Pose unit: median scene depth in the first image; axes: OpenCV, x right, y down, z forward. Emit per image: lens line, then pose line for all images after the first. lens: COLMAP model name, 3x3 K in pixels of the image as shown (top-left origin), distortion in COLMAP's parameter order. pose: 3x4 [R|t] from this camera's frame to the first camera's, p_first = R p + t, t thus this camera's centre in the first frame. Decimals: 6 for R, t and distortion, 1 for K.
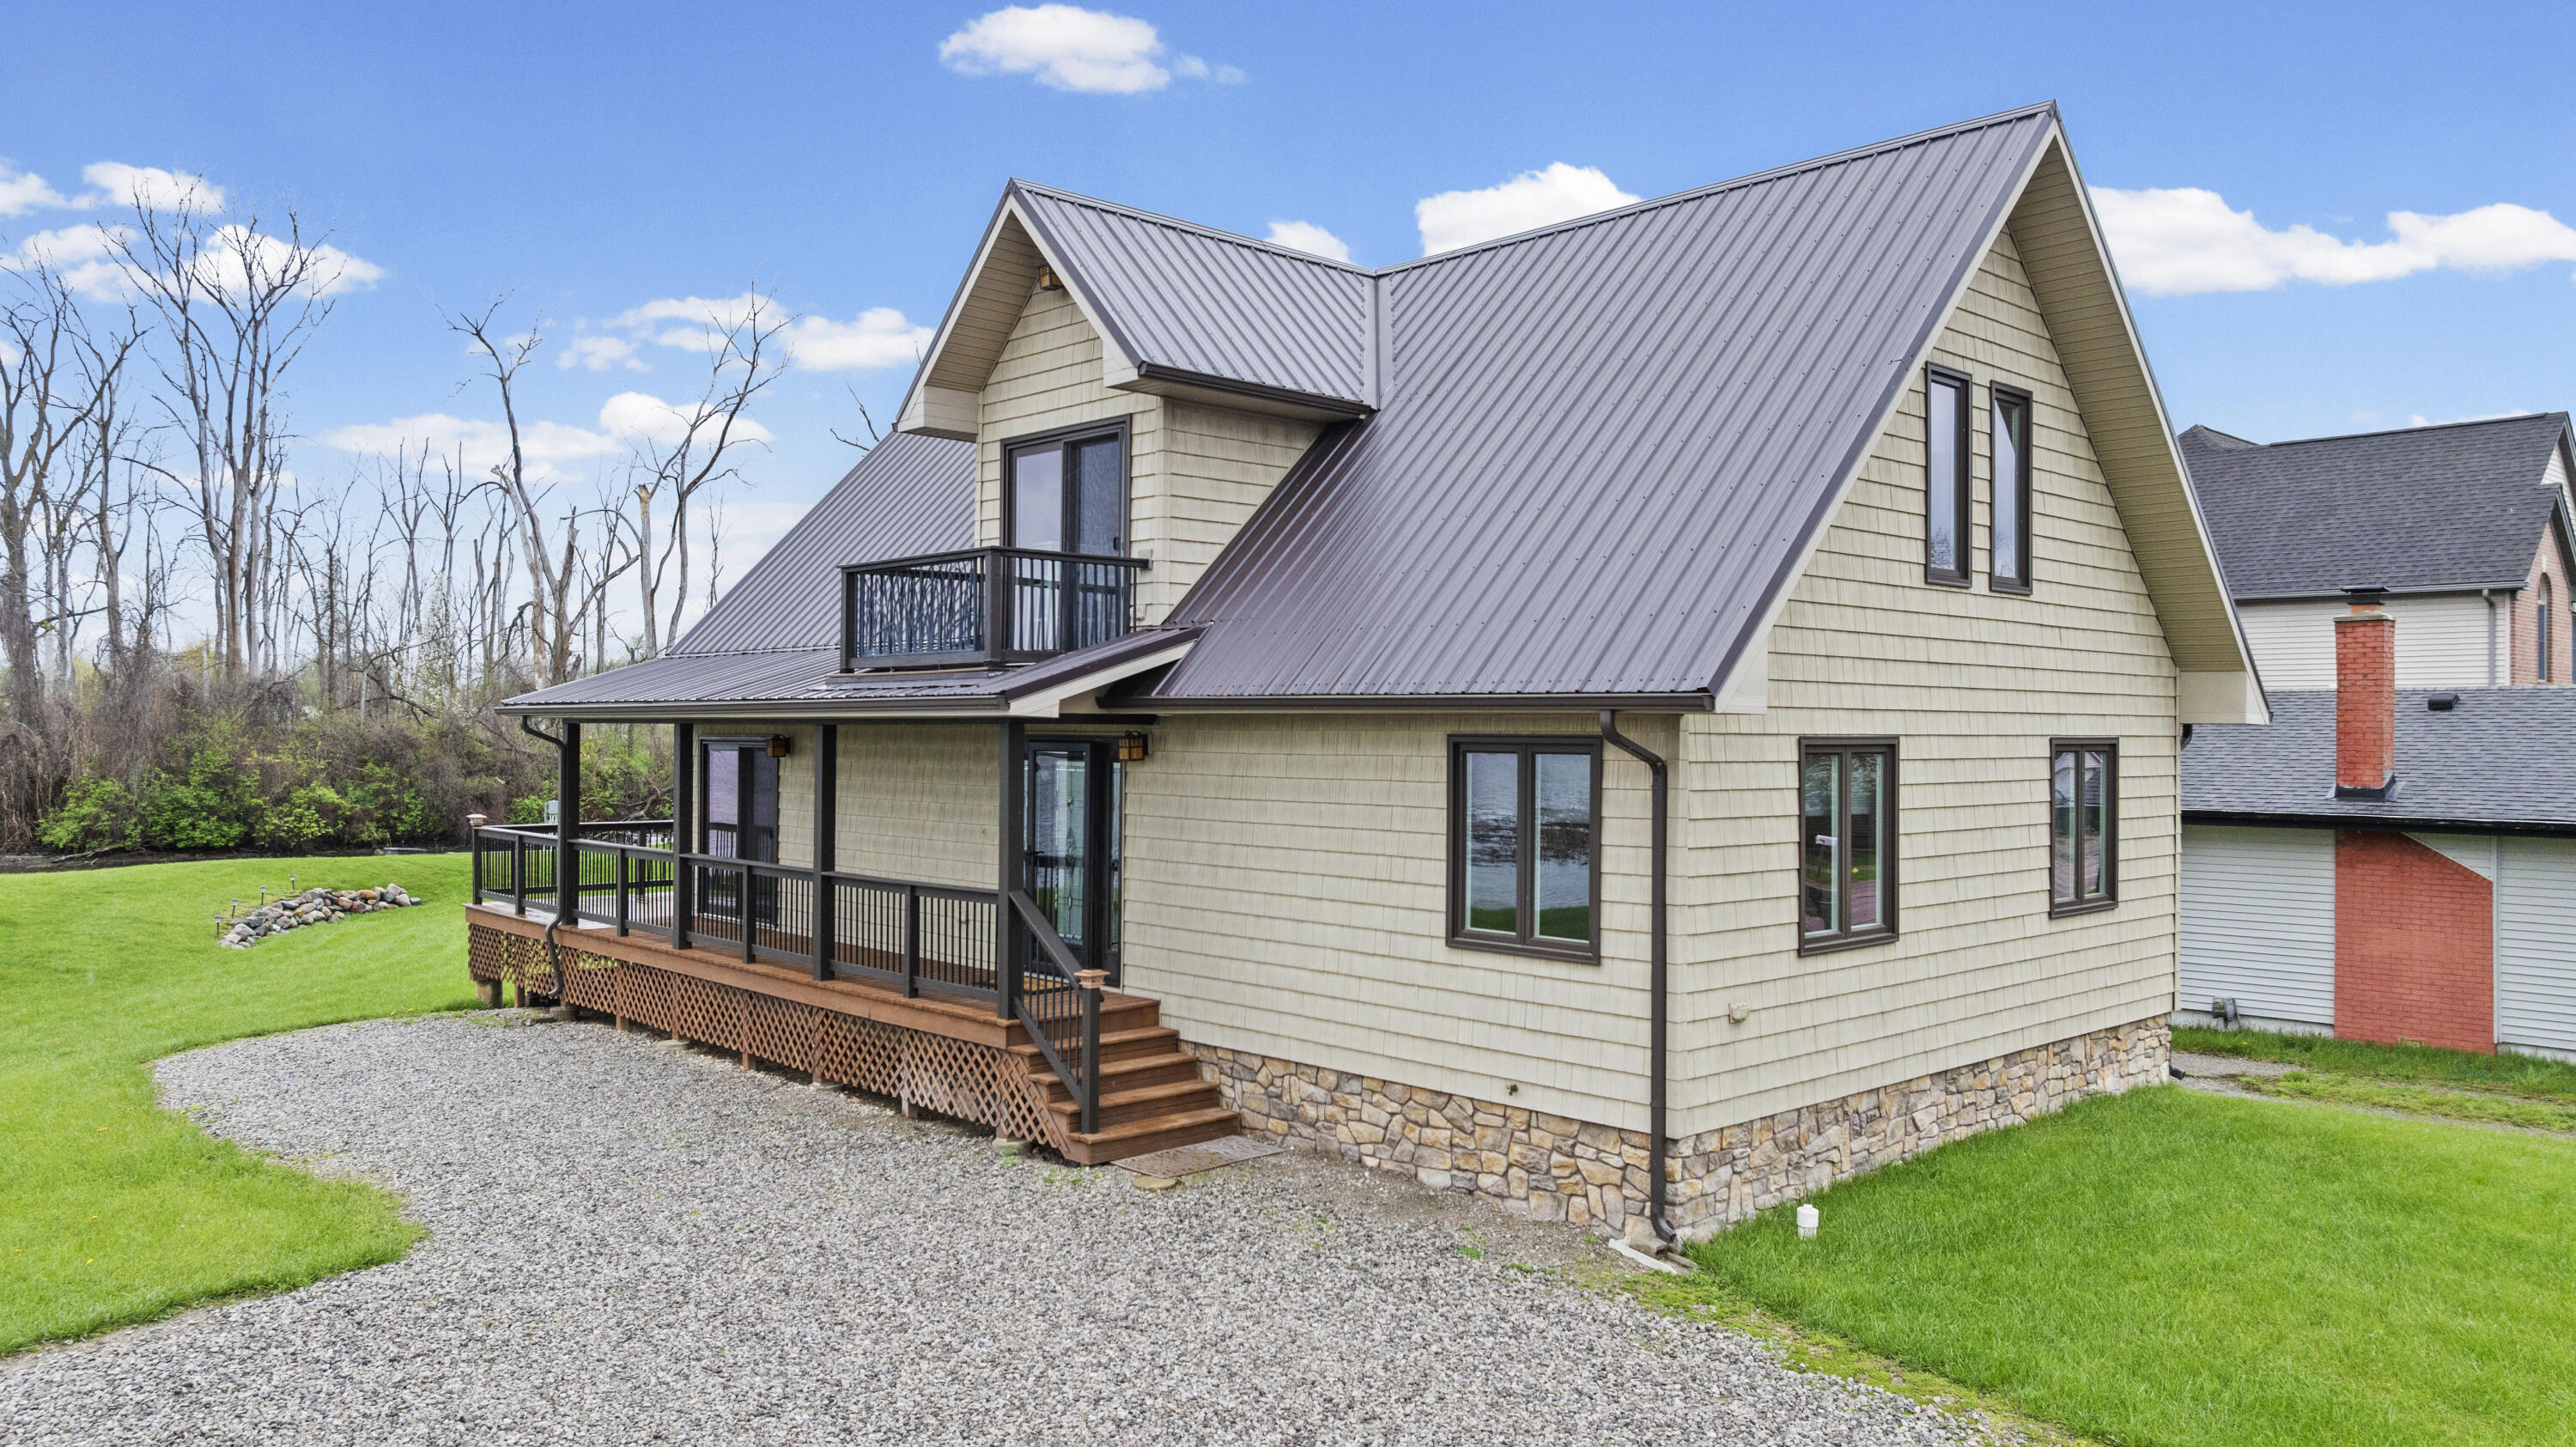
lens RADIAL K [[1821.4, 0, 1276.0], [0, 1821.4, 725.8], [0, 0, 1]] dist [-0.011426, -0.008654]
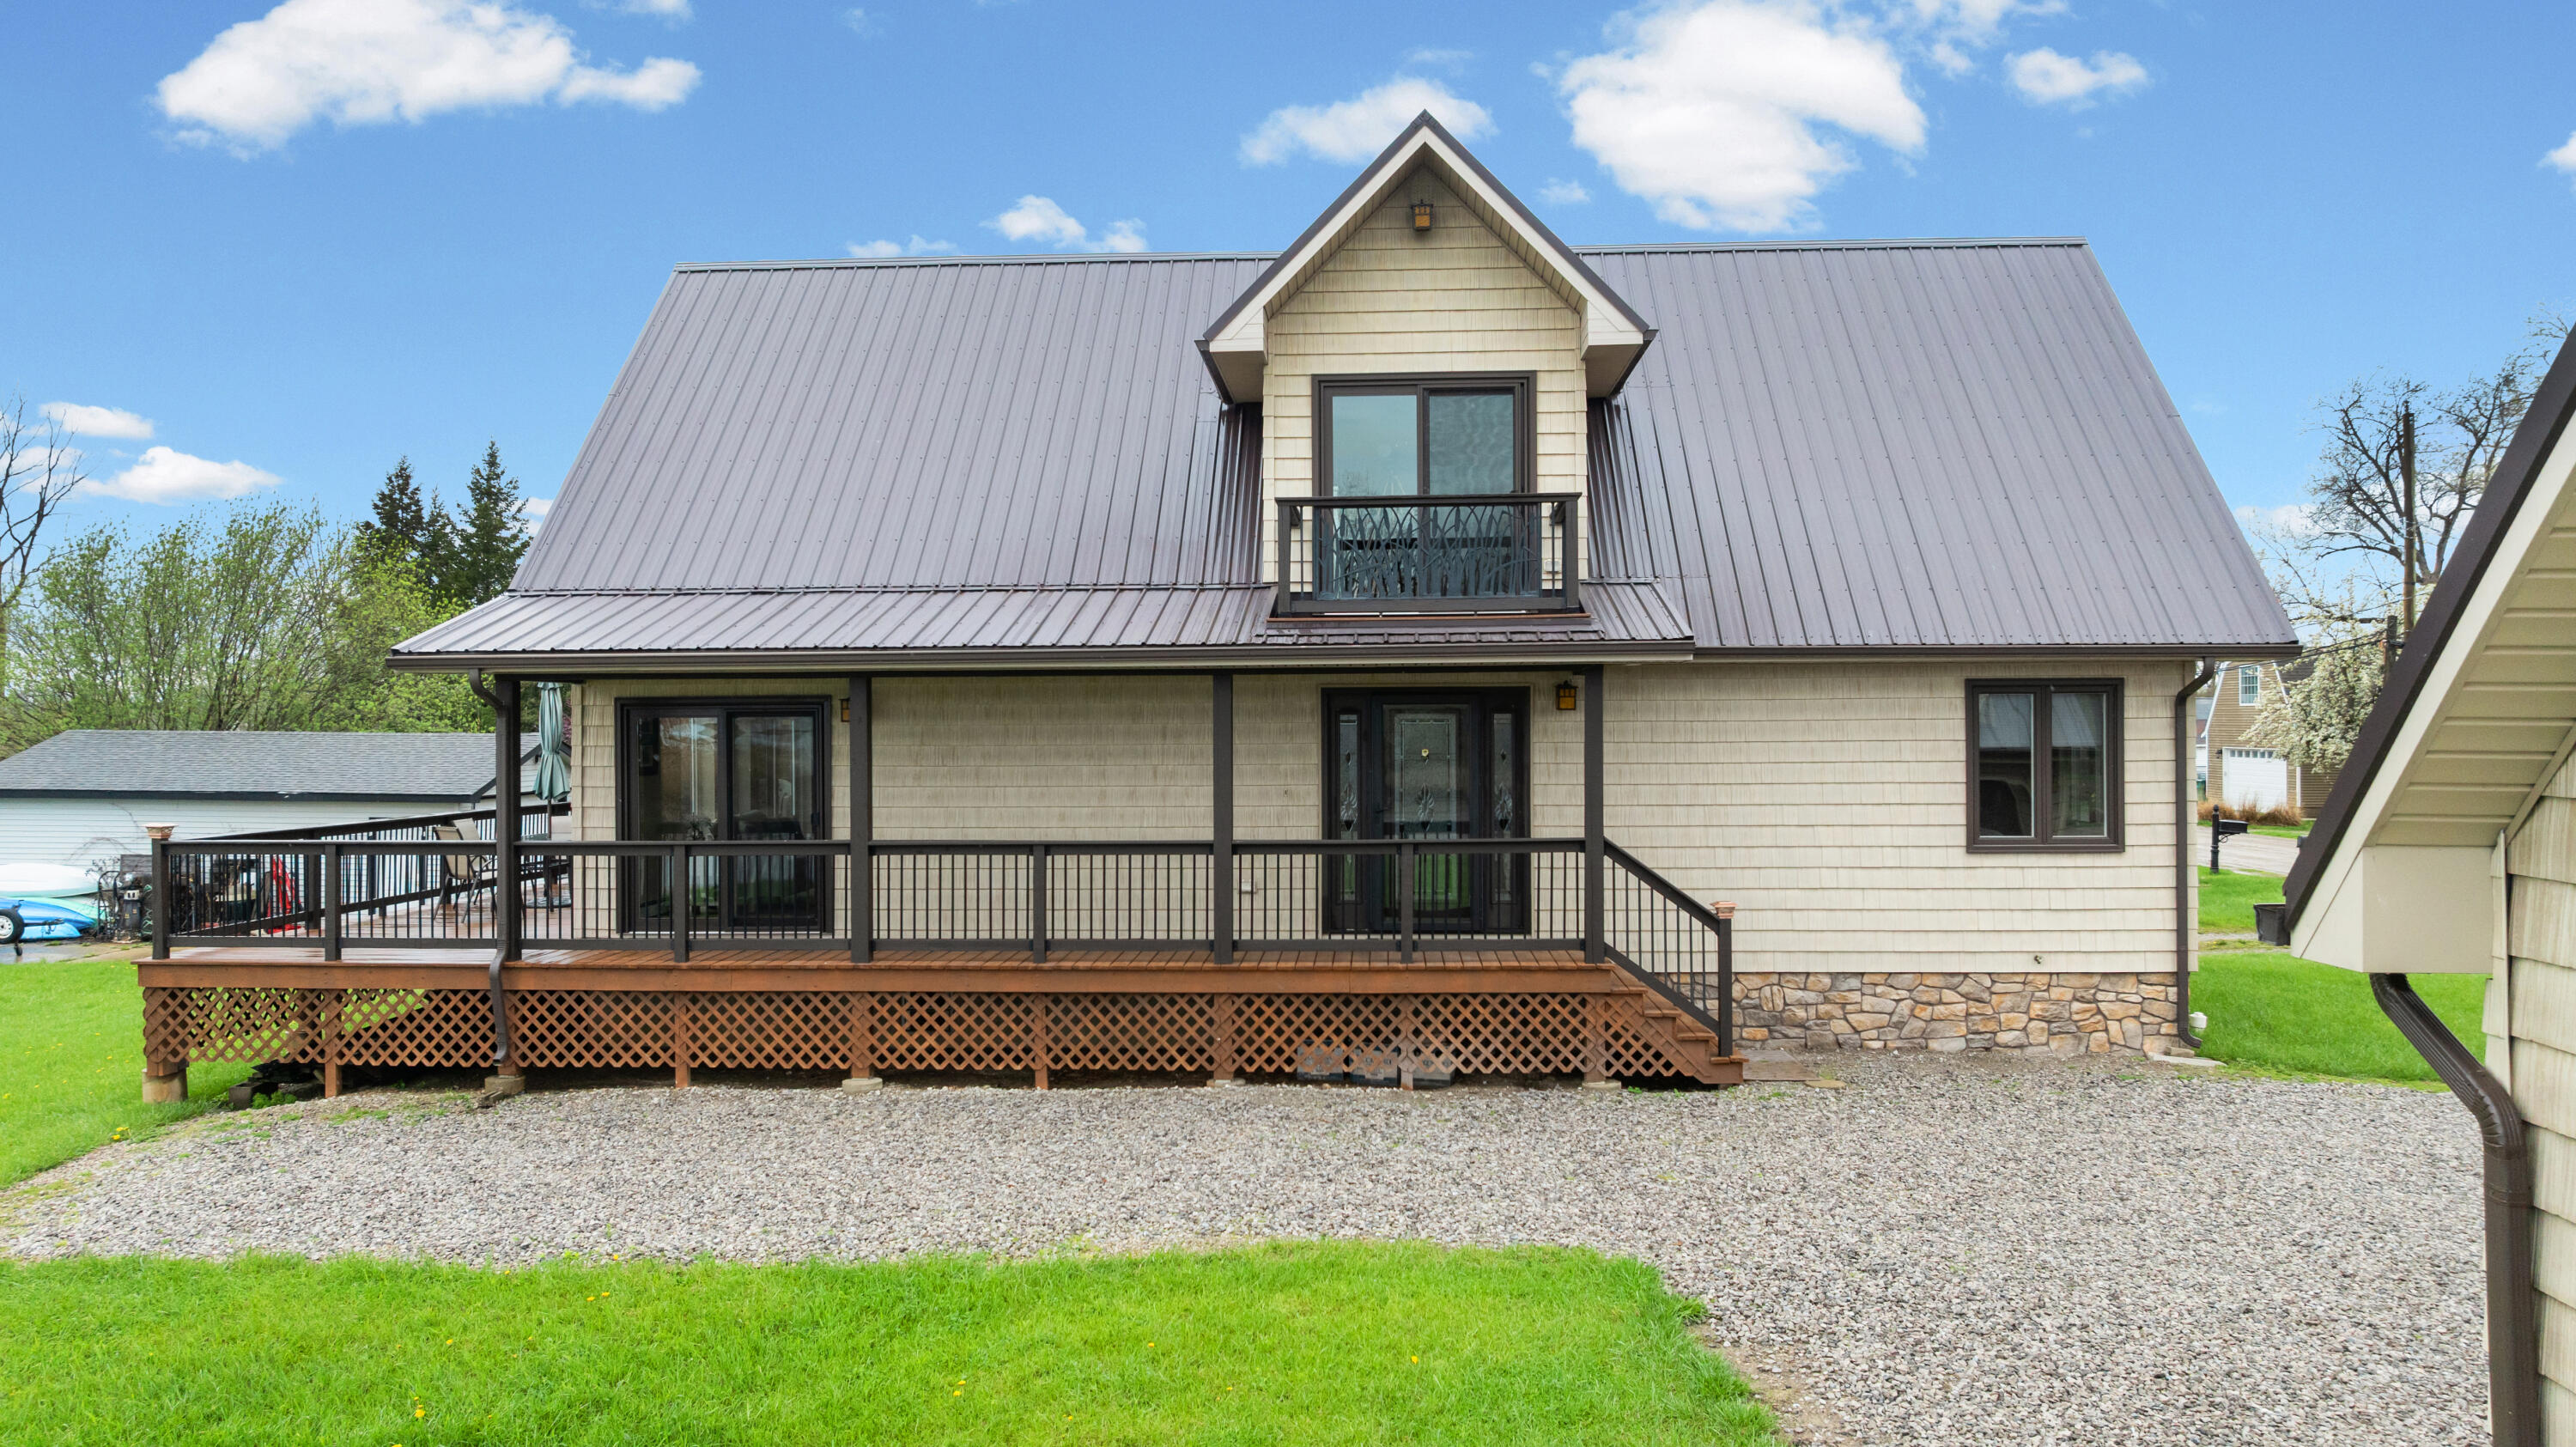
lens RADIAL K [[1821.4, 0, 1304.9], [0, 1821.4, 716.2], [0, 0, 1]] dist [-0.011426, -0.008654]
pose [[0.716286, -0.007874, 0.697763, -1.033199], [0.007834, 0.999964, 0.003243, 0.021260], [-0.697763, 0.003143, 0.716322, 0.417520]]
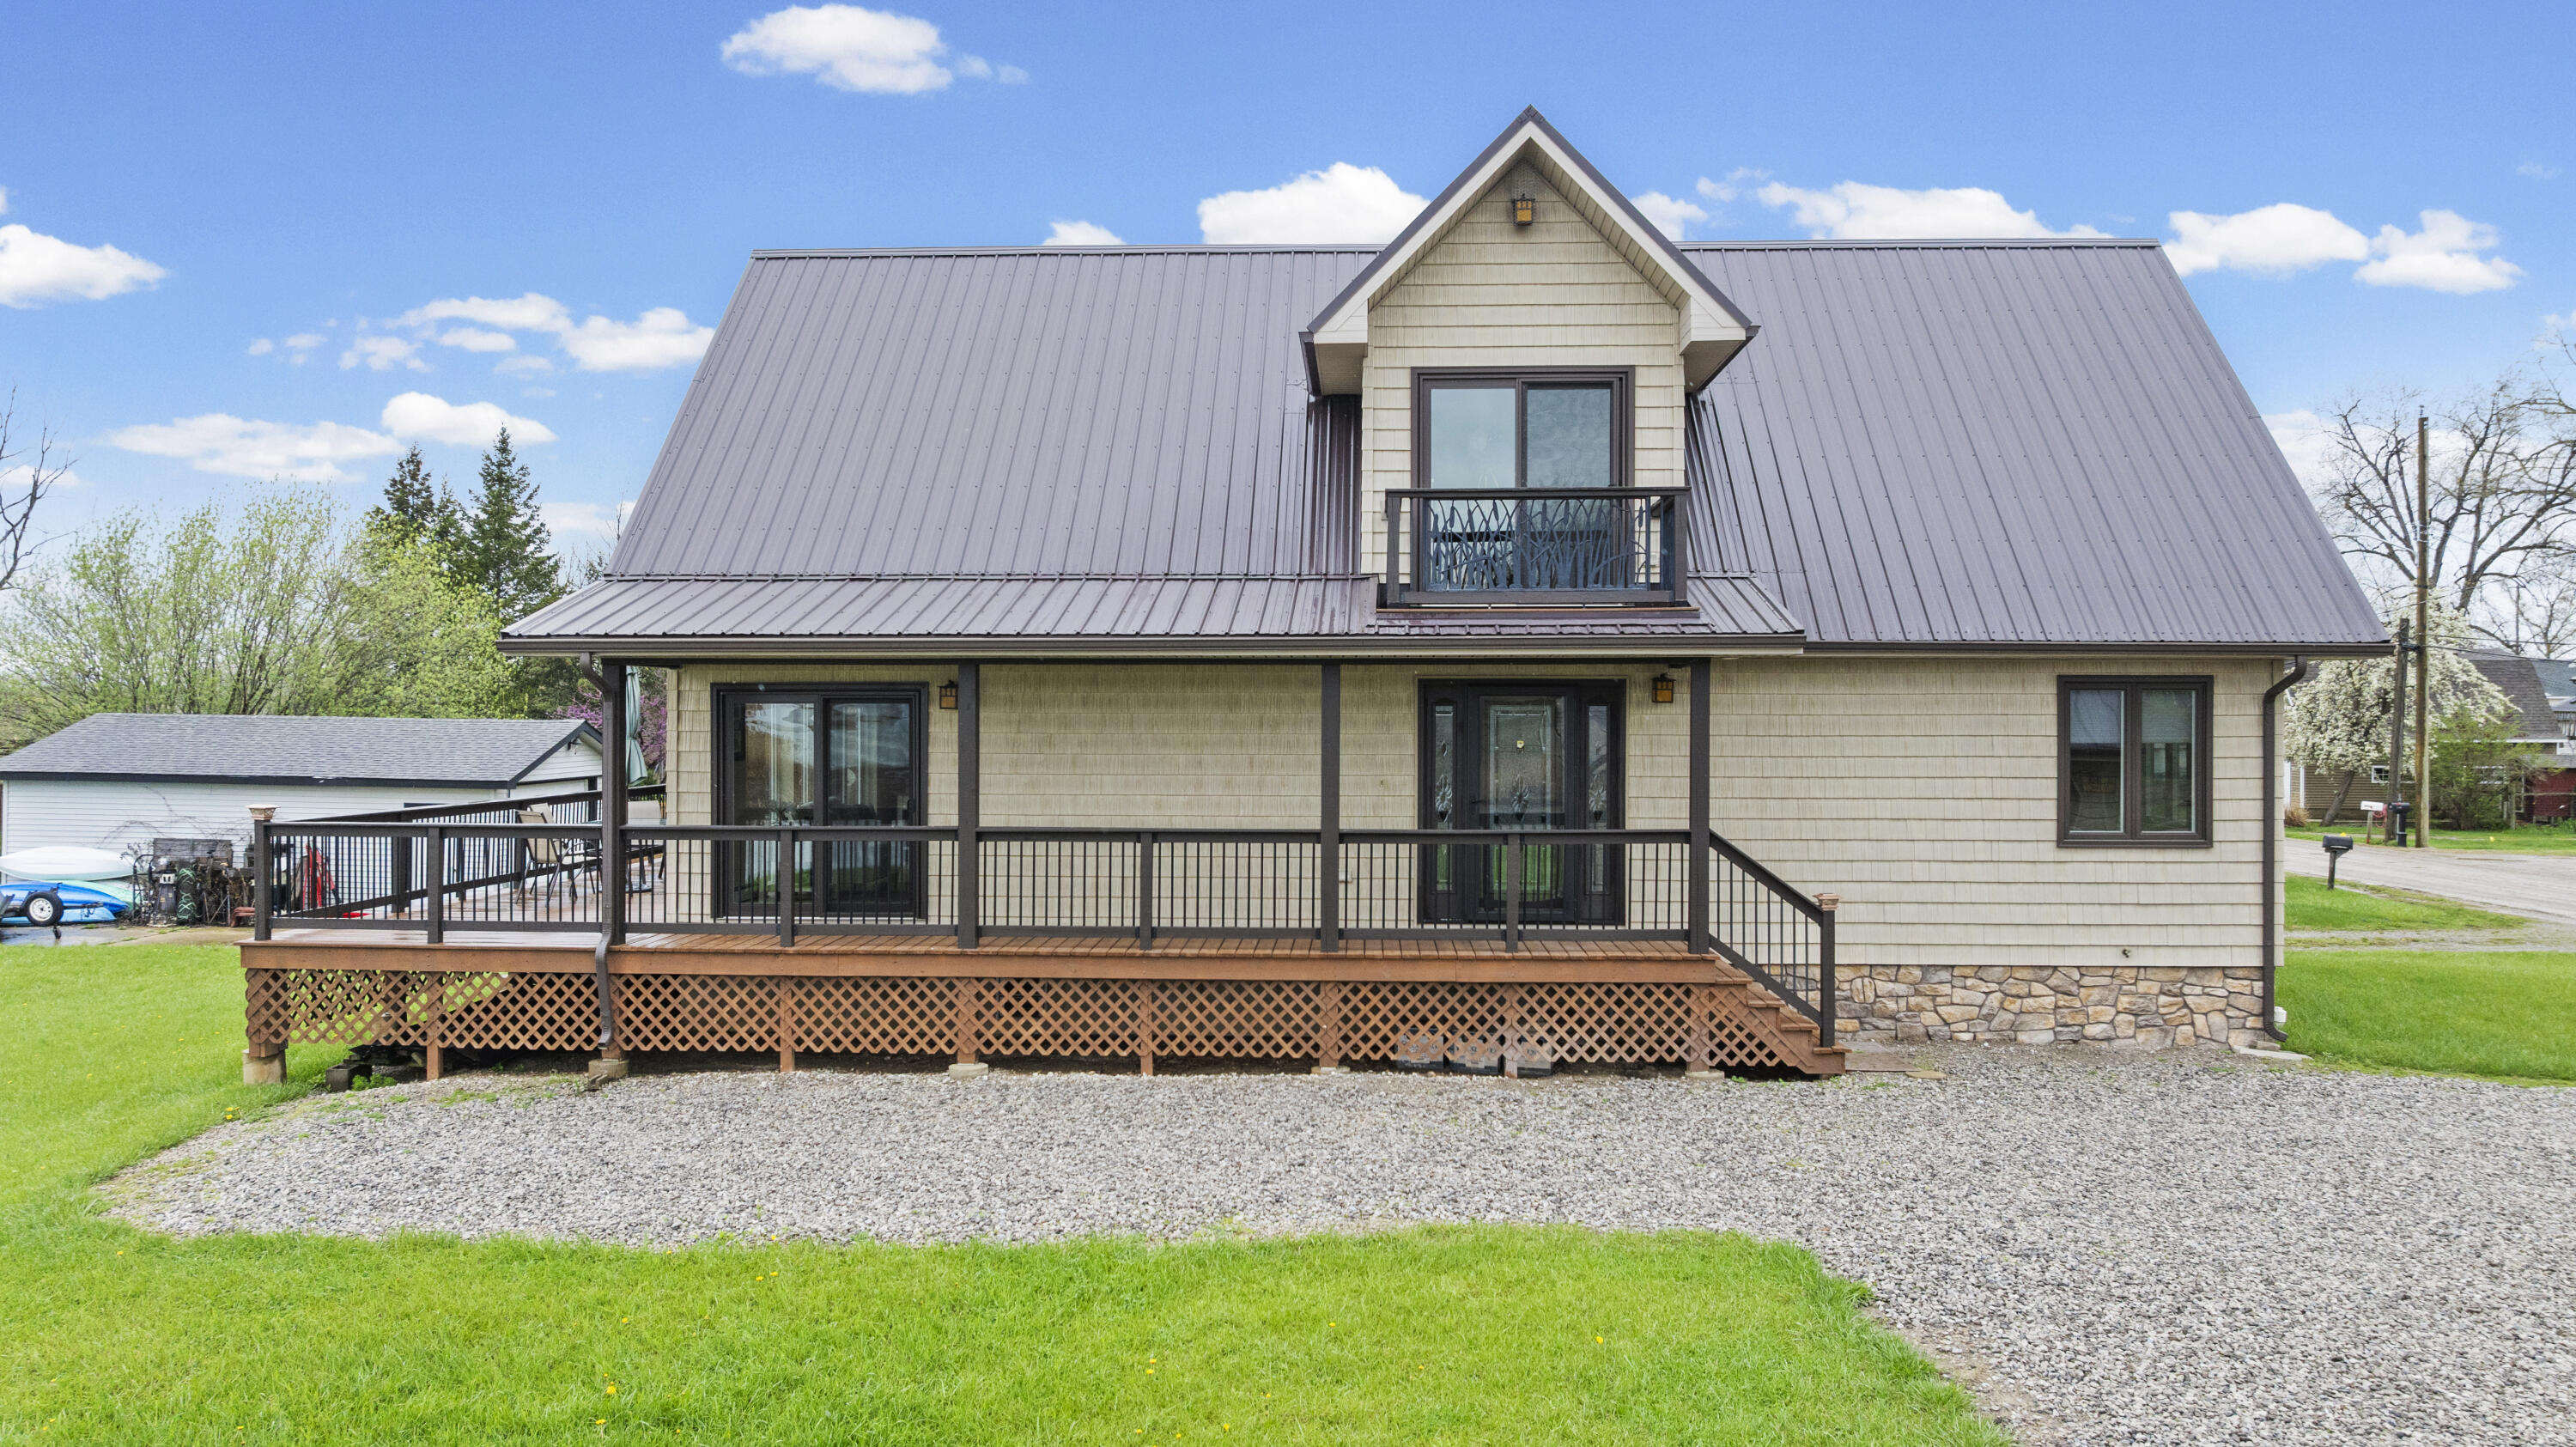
lens RADIAL K [[1821.4, 0, 1305.2], [0, 1821.4, 718.7], [0, 0, 1]] dist [-0.011426, -0.008654]
pose [[0.709273, -0.005040, 0.704915, -1.091835], [-0.000340, 0.999972, 0.007492, 0.023893], [-0.704933, -0.005554, 0.709252, 0.465915]]
